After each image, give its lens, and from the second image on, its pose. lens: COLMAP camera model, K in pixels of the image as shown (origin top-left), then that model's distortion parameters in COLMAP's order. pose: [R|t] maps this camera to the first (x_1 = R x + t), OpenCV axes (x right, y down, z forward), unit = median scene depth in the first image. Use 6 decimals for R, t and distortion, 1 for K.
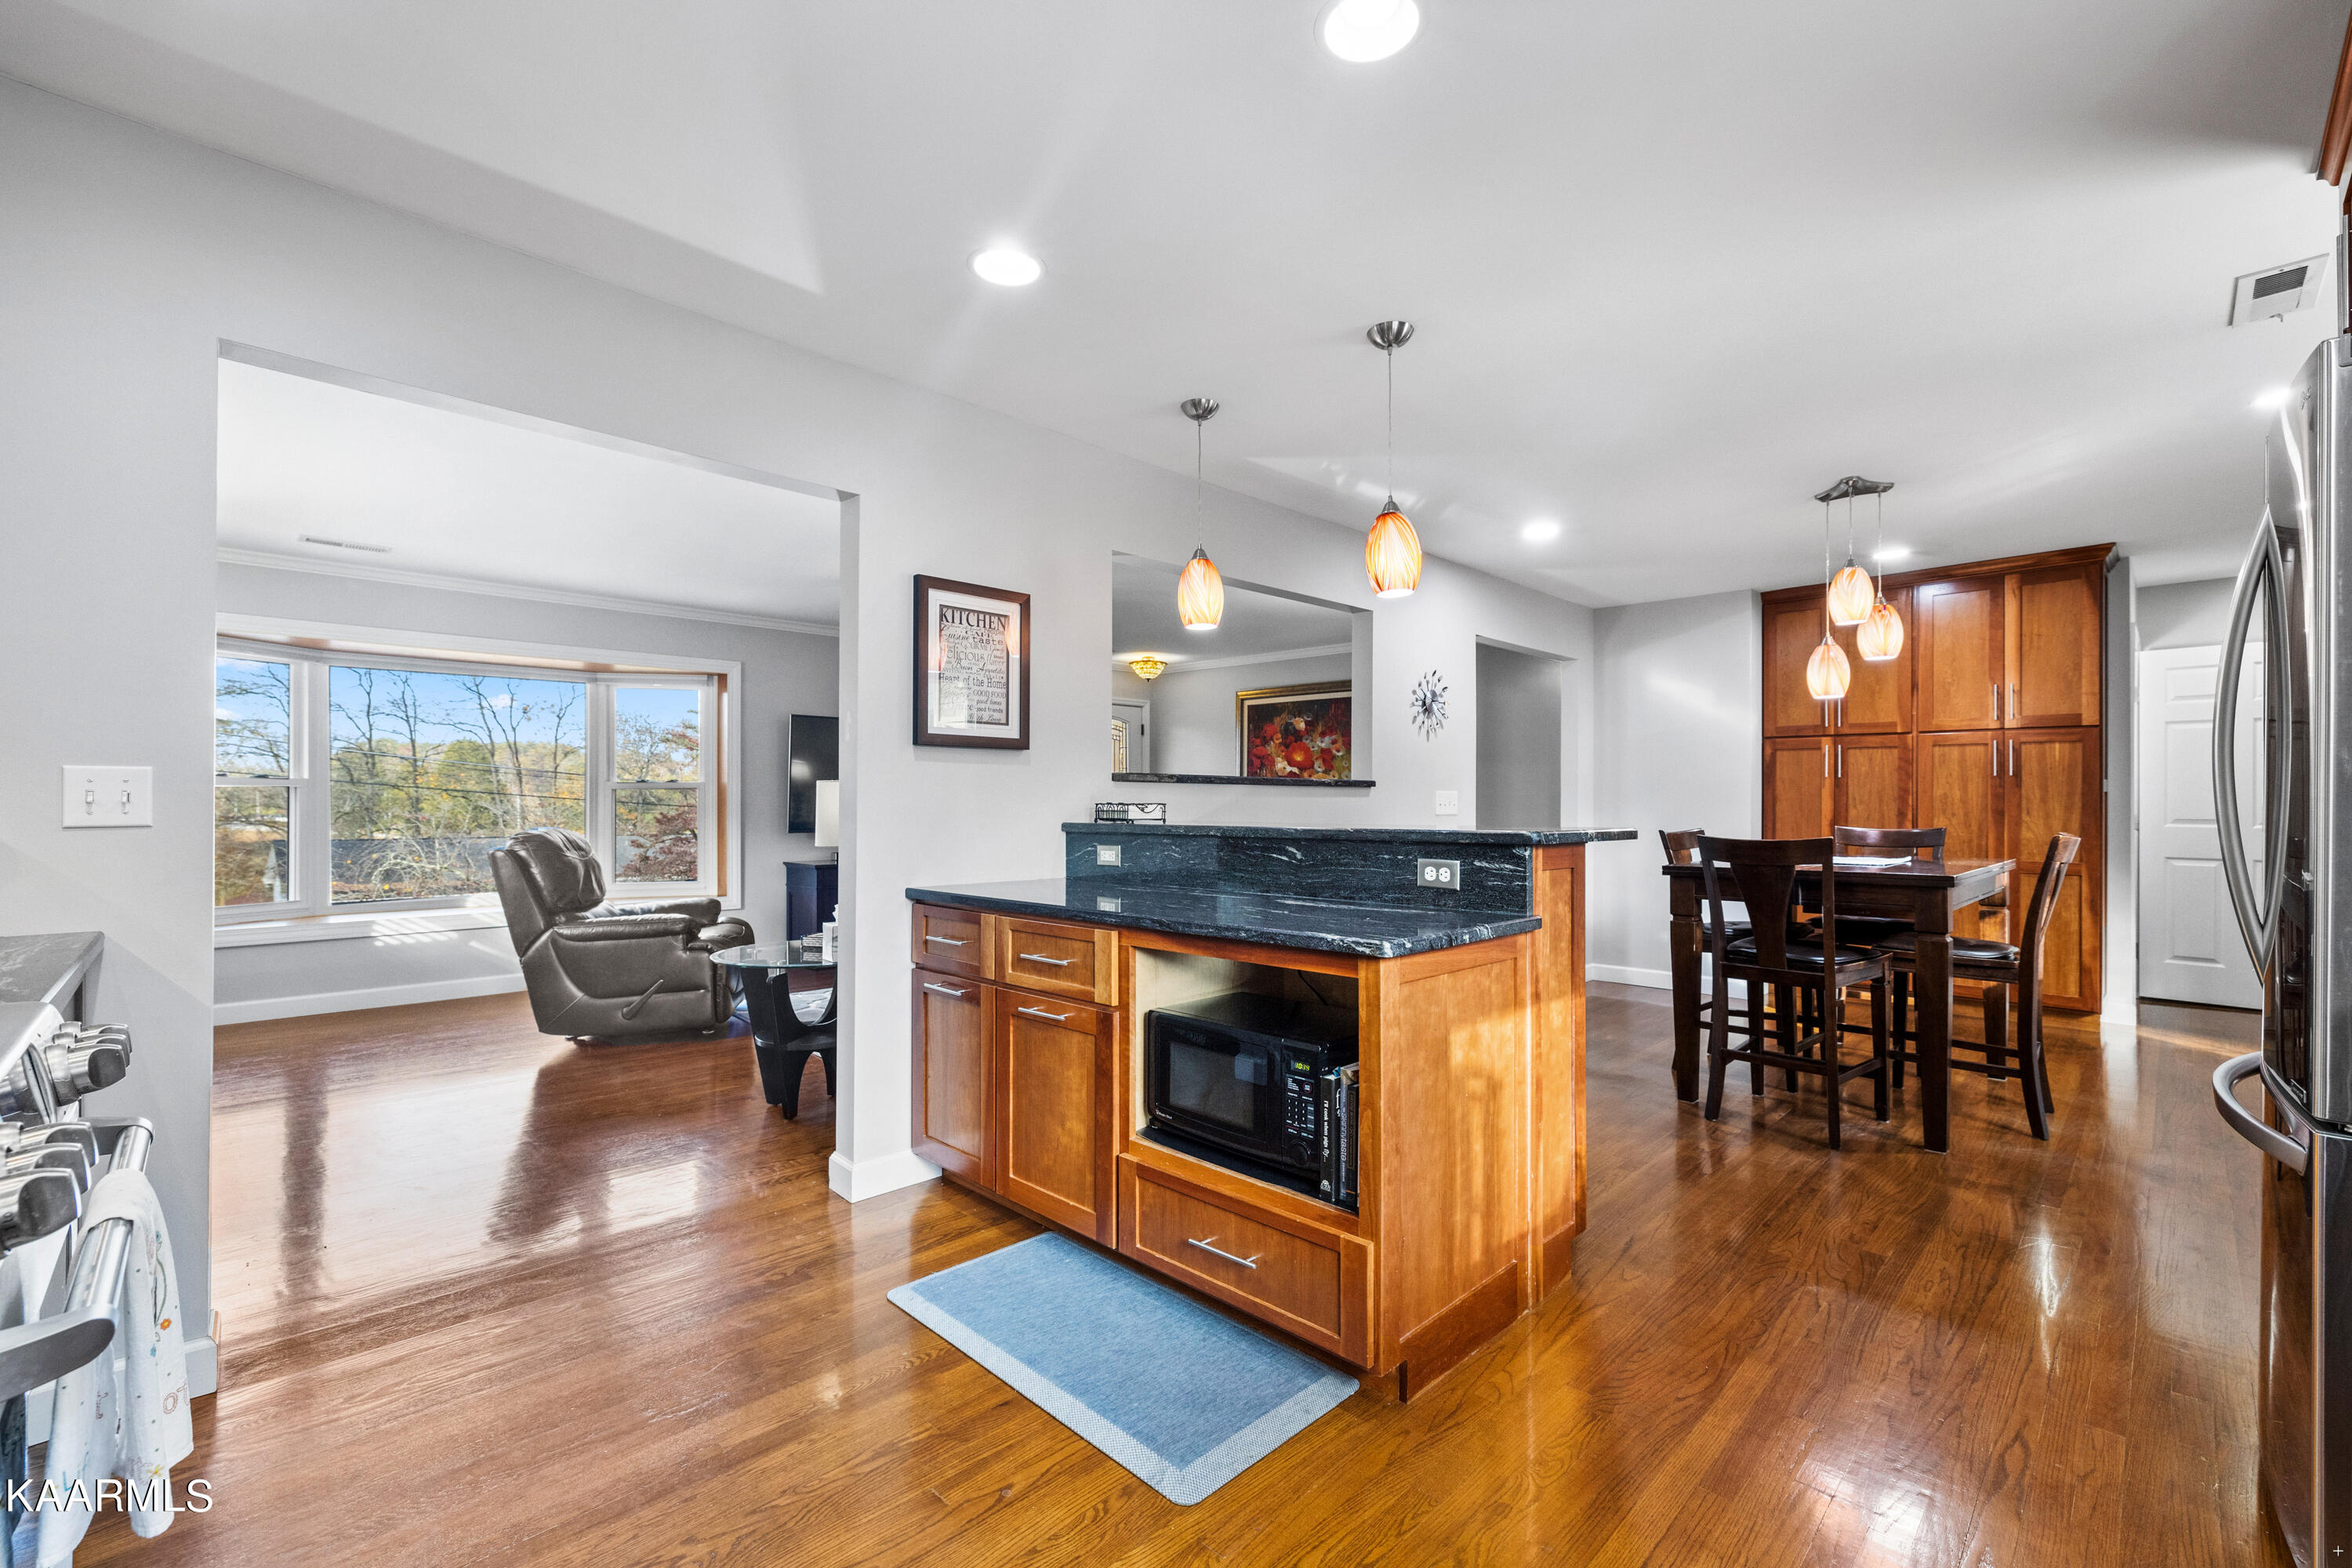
lens RADIAL K [[979.5, 0, 1176.0], [0, 979.5, 784.0], [0, 0, 1]] dist [-0.002986, 0.000184]
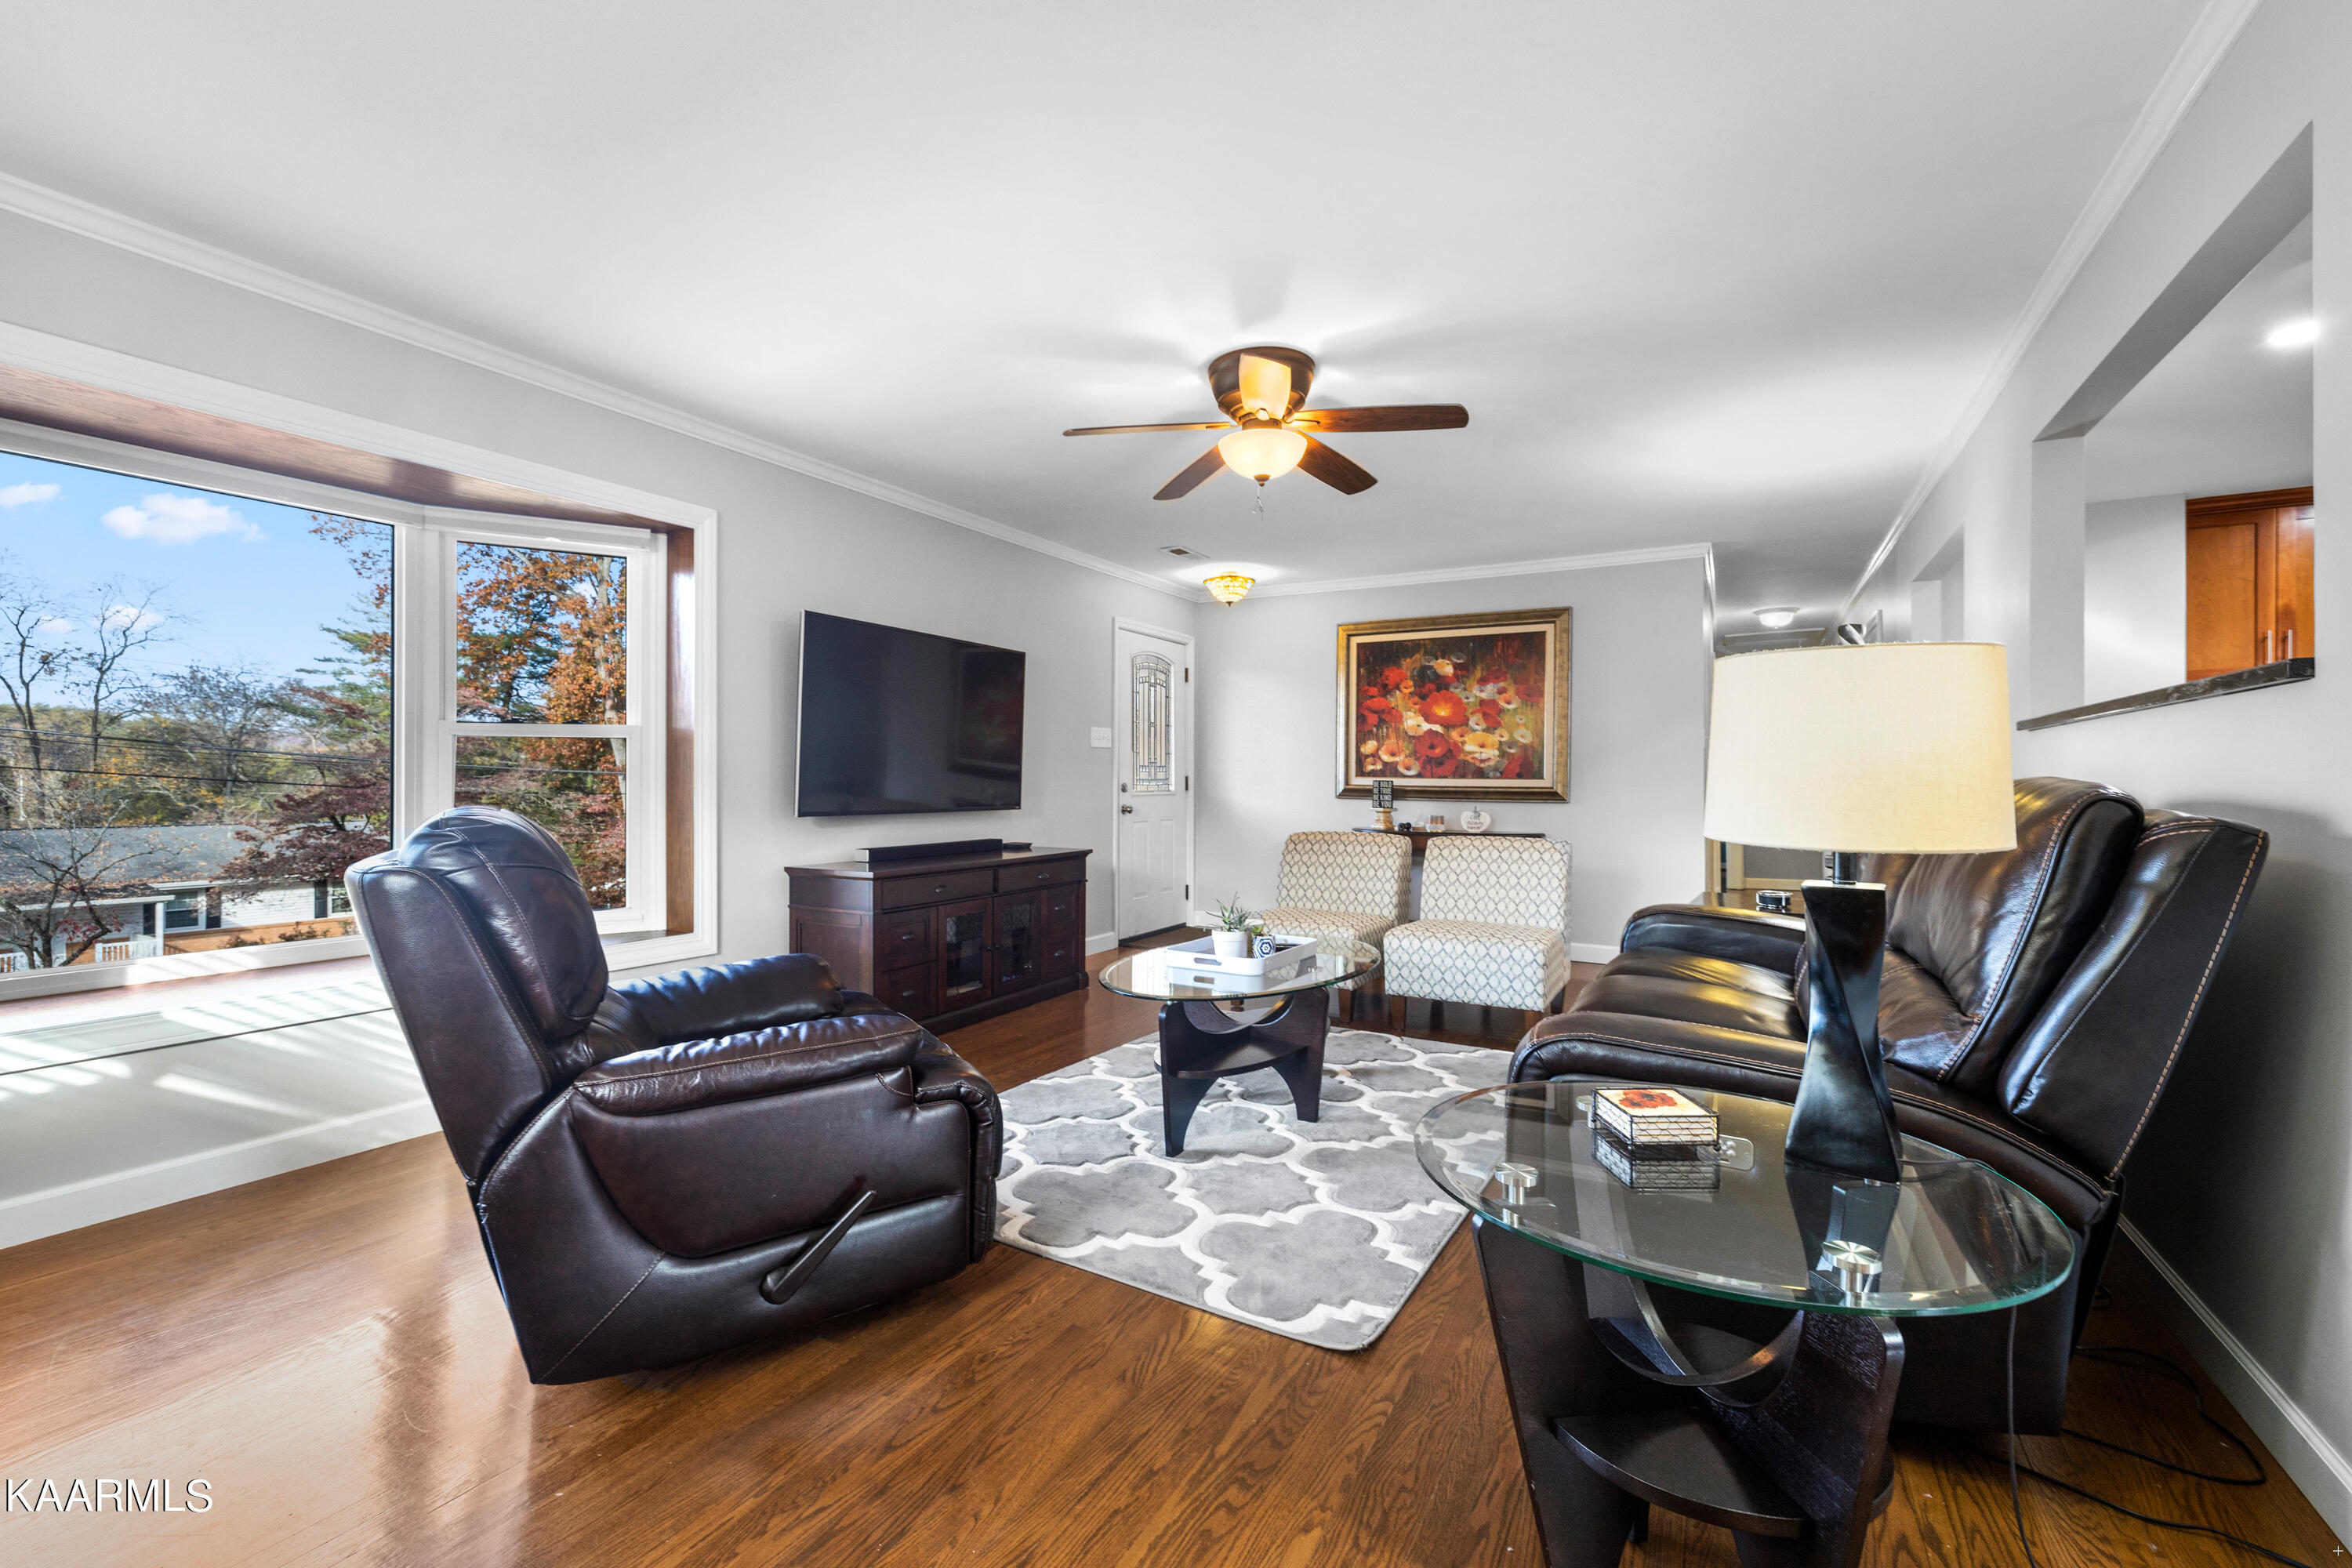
lens RADIAL K [[979.5, 0, 1176.0], [0, 979.5, 784.0], [0, 0, 1]] dist [-0.002986, 0.000184]
pose [[0.963344, -0.000114, 0.268269, -0.279886], [-0.004936, 0.999823, 0.018149, 0.016494], [-0.268224, -0.018808, 0.963173, 0.324450]]
